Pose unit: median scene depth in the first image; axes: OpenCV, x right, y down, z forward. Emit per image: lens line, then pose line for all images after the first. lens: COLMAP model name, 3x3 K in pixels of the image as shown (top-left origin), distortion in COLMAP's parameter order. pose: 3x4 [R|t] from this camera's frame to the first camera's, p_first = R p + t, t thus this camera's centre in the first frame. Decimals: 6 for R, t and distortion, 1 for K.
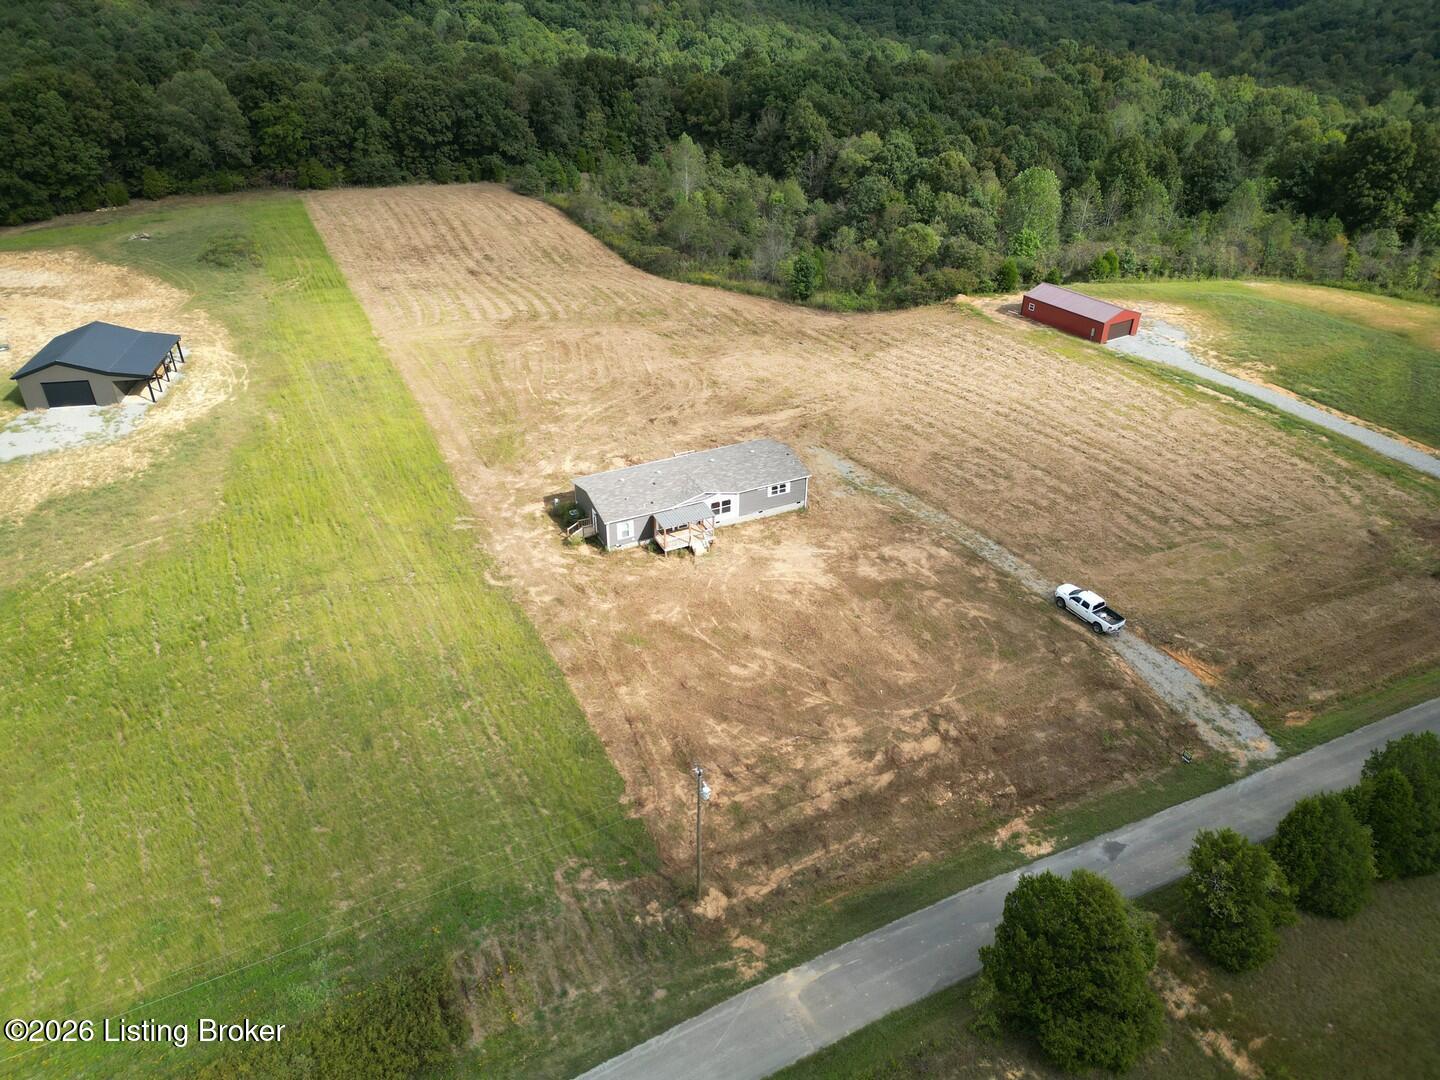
lens RADIAL K [[1001.4, 0, 718.8], [0, 1001.4, 517.6], [0, 0, 1]] dist [0.058881, -0.046364]
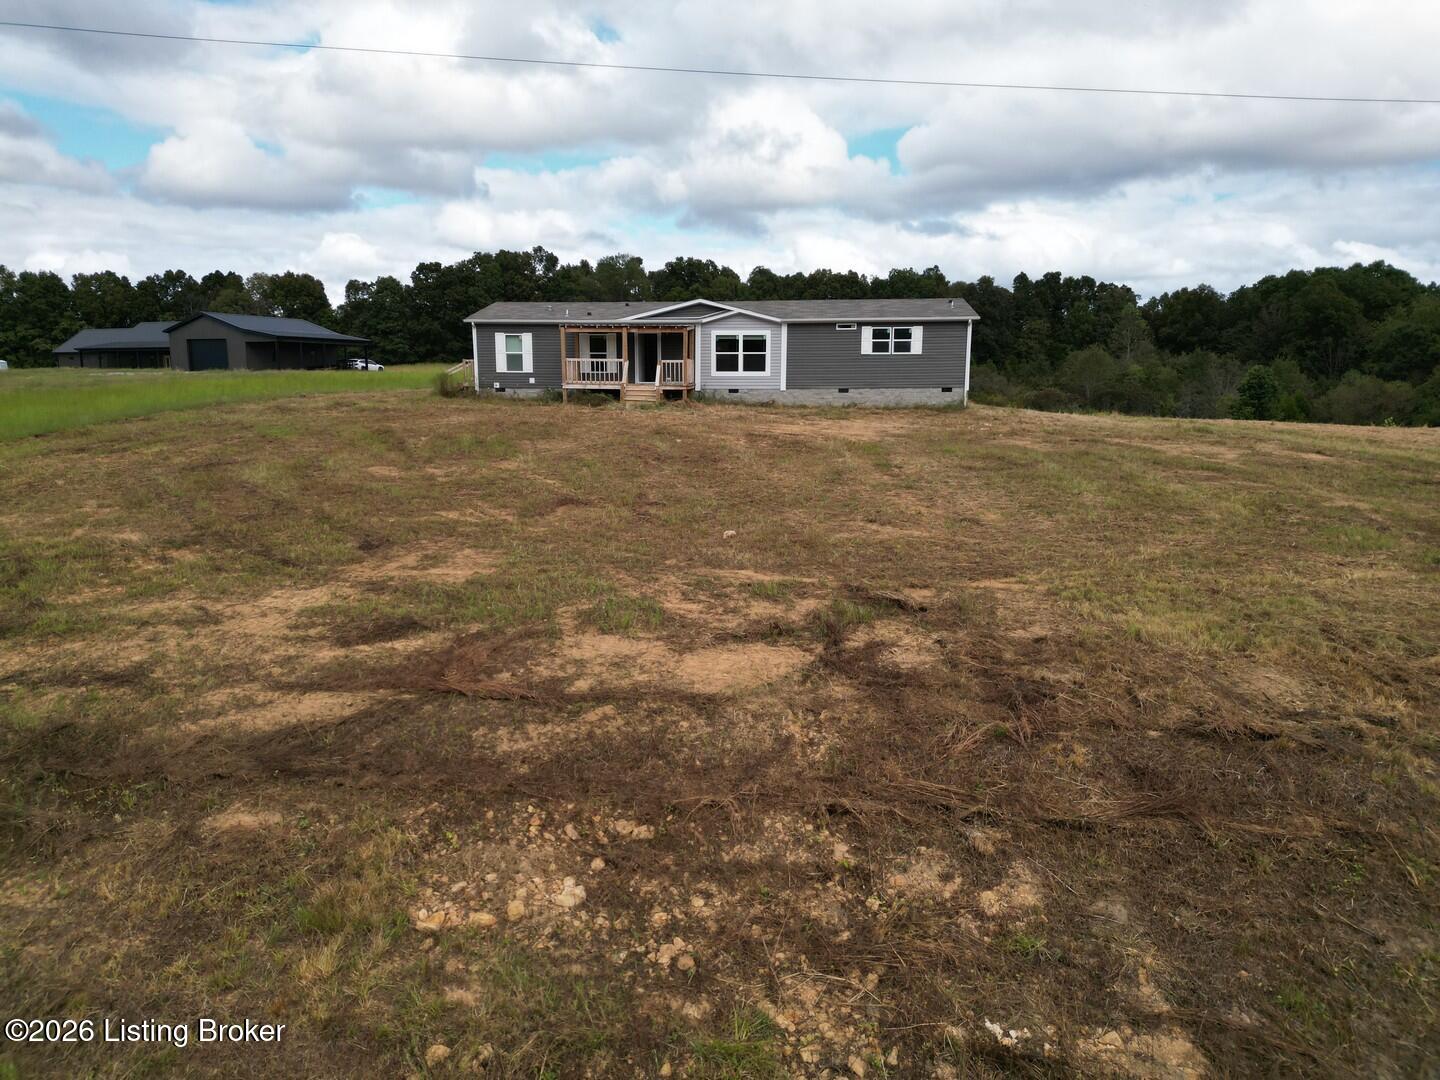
lens RADIAL K [[1001.4, 0, 722.1], [0, 1001.4, 536.9], [0, 0, 1]] dist [0.058881, -0.046364]
pose [[0.859834, 0.074422, -0.505121, 0.227188], [-0.251238, 0.922930, -0.291685, 0.198078], [0.444483, 0.377706, 0.812264, 0.666173]]
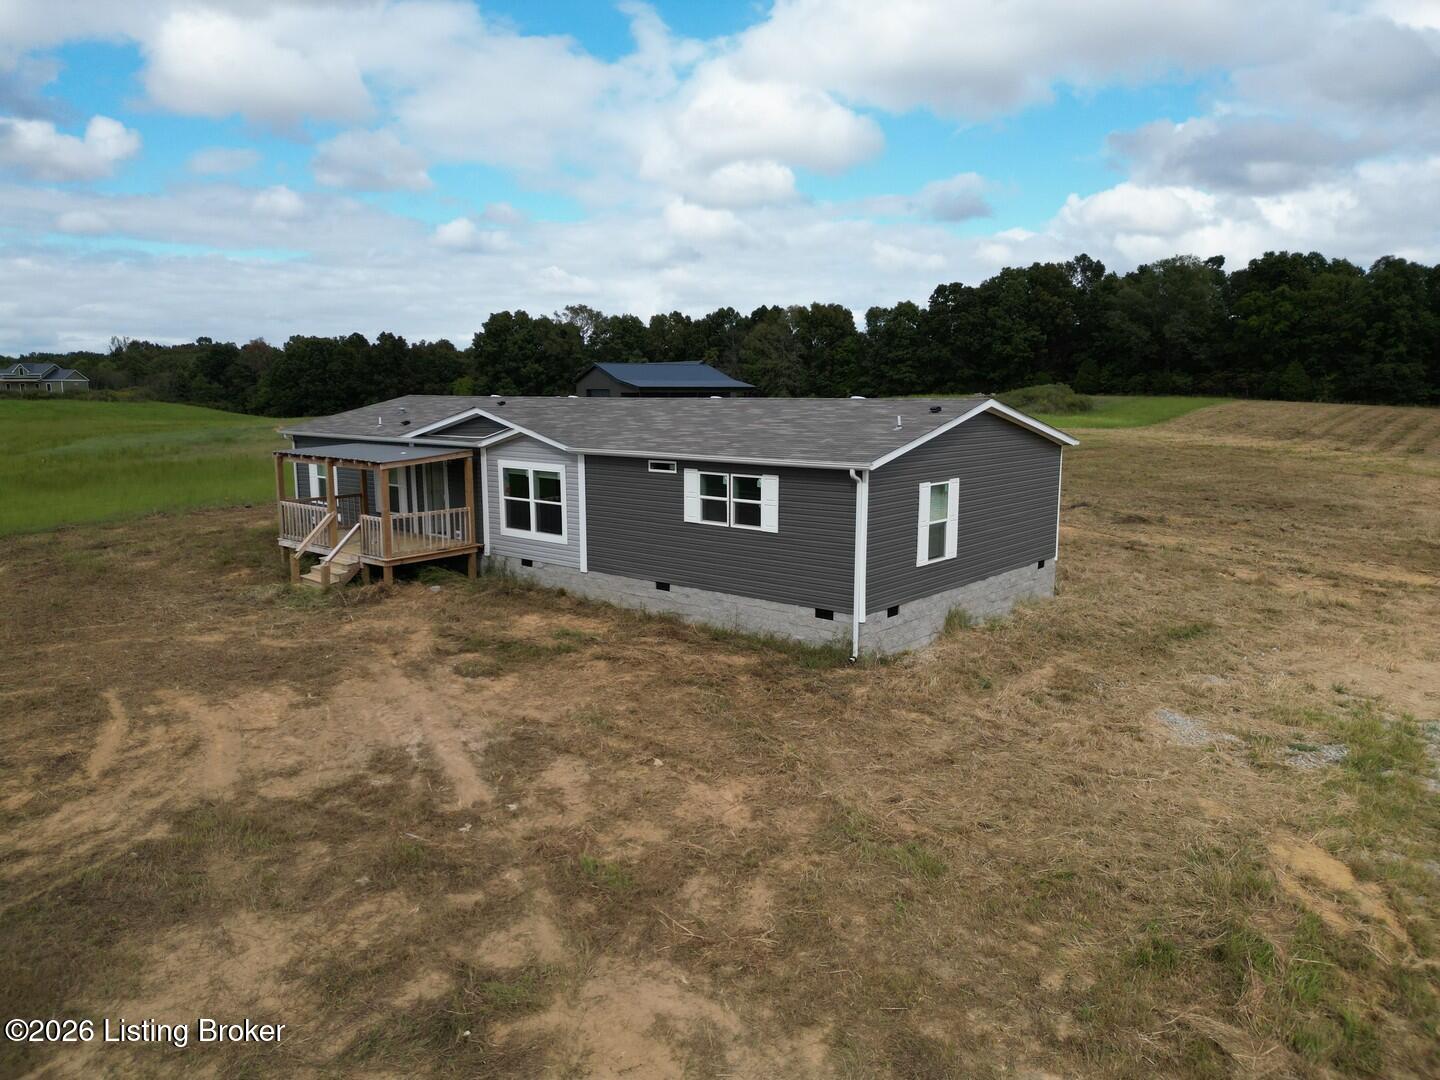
lens RADIAL K [[1001.4, 0, 716.5], [0, 1001.4, 544.4], [0, 0, 1]] dist [0.058881, -0.046364]
pose [[0.393082, 0.137150, -0.909218, 0.256023], [-0.456781, 0.887300, -0.063636, -0.005527], [0.798021, 0.440327, 0.411429, 0.939248]]
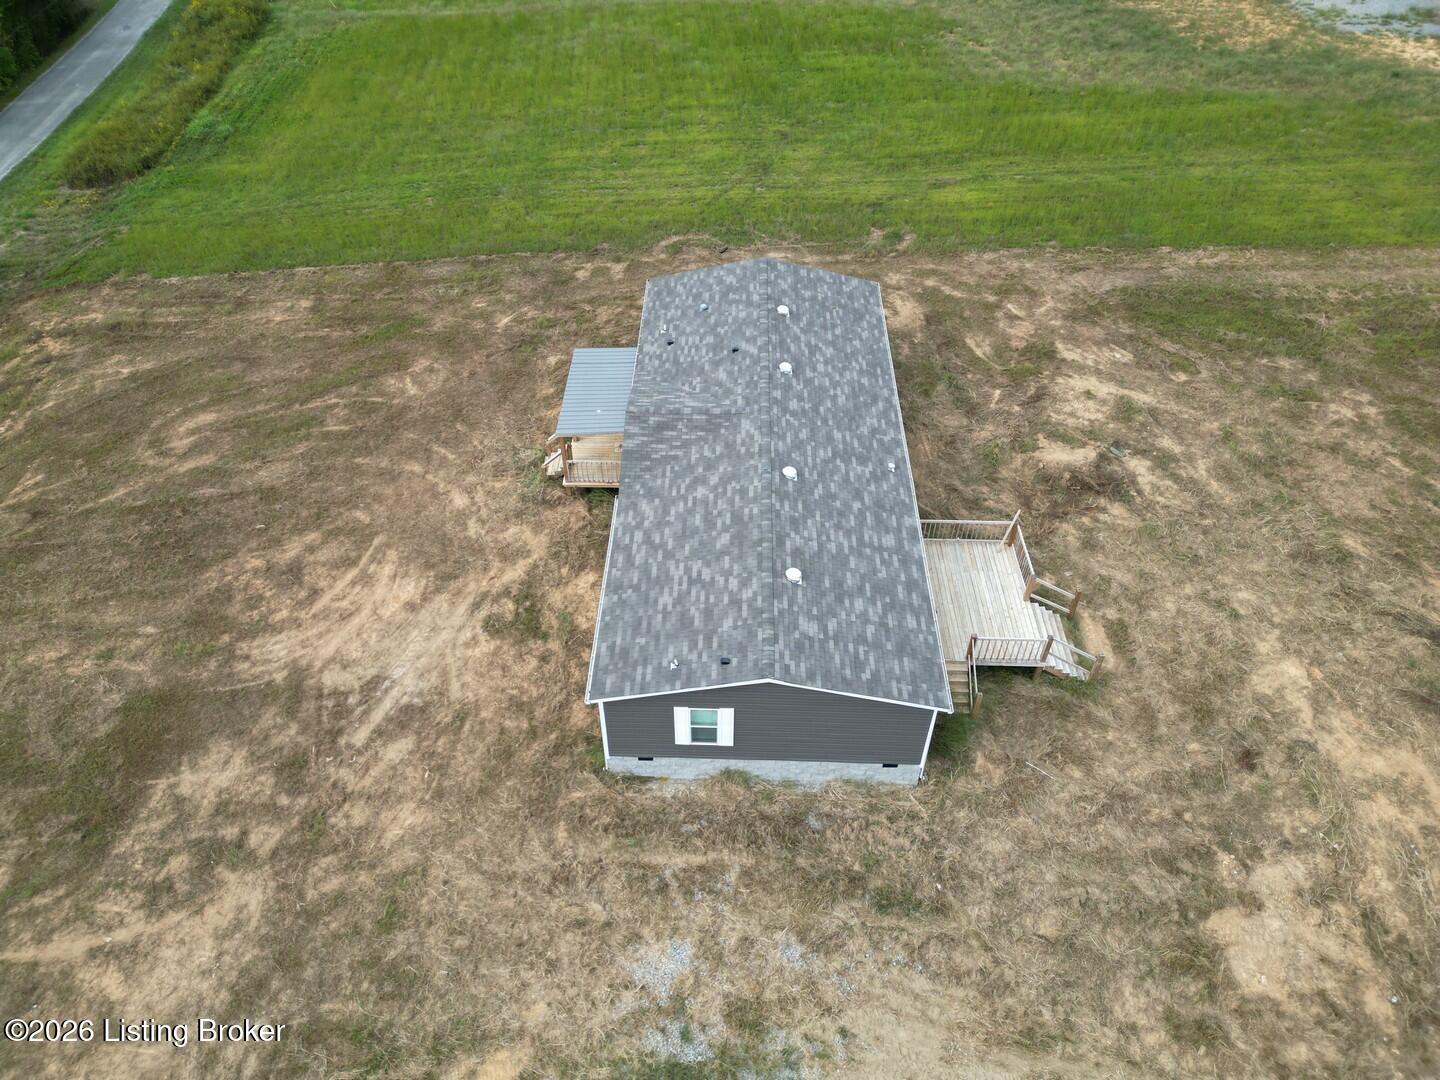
lens RADIAL K [[1001.4, 0, 718.2], [0, 1001.4, 551.0], [0, 0, 1]] dist [0.058881, -0.046364]
pose [[-0.464432, 0.612973, -0.639192, 0.228164], [-0.447632, 0.460290, 0.766655, -0.287112], [0.764152, 0.642182, 0.060613, 1.016779]]
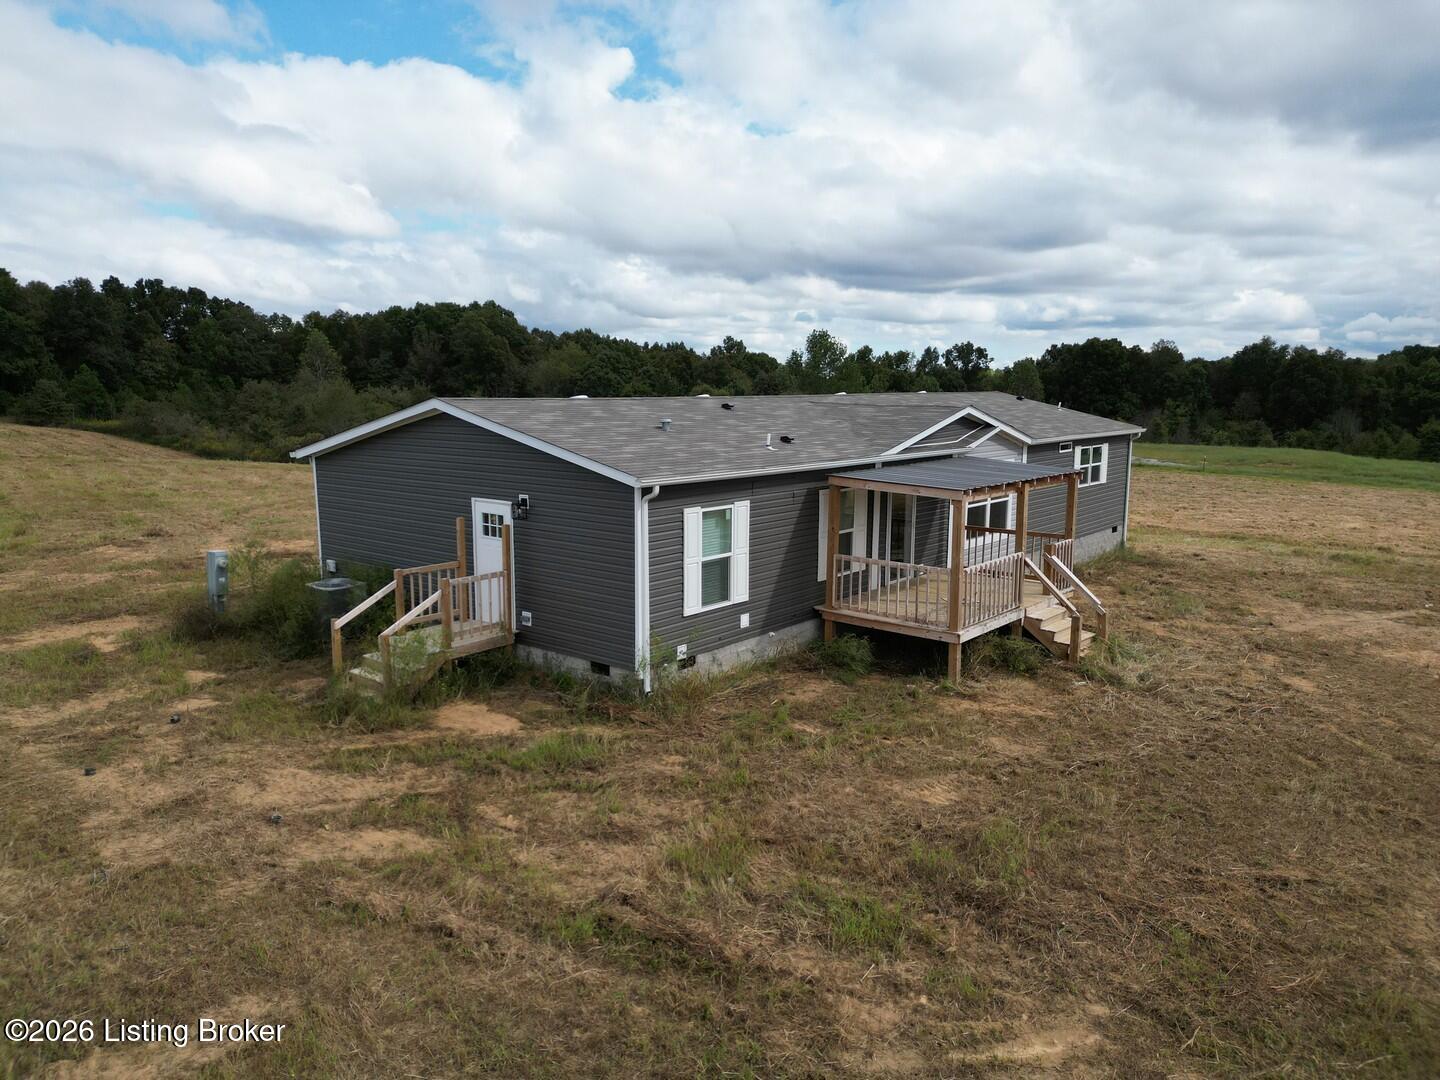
lens RADIAL K [[1001.4, 0, 712.0], [0, 1001.4, 530.4], [0, 0, 1]] dist [0.058881, -0.046364]
pose [[0.915041, -0.062142, 0.398545, -0.156241], [0.205844, 0.921658, -0.328900, 0.062158], [-0.346883, 0.382995, 0.856147, 0.820196]]
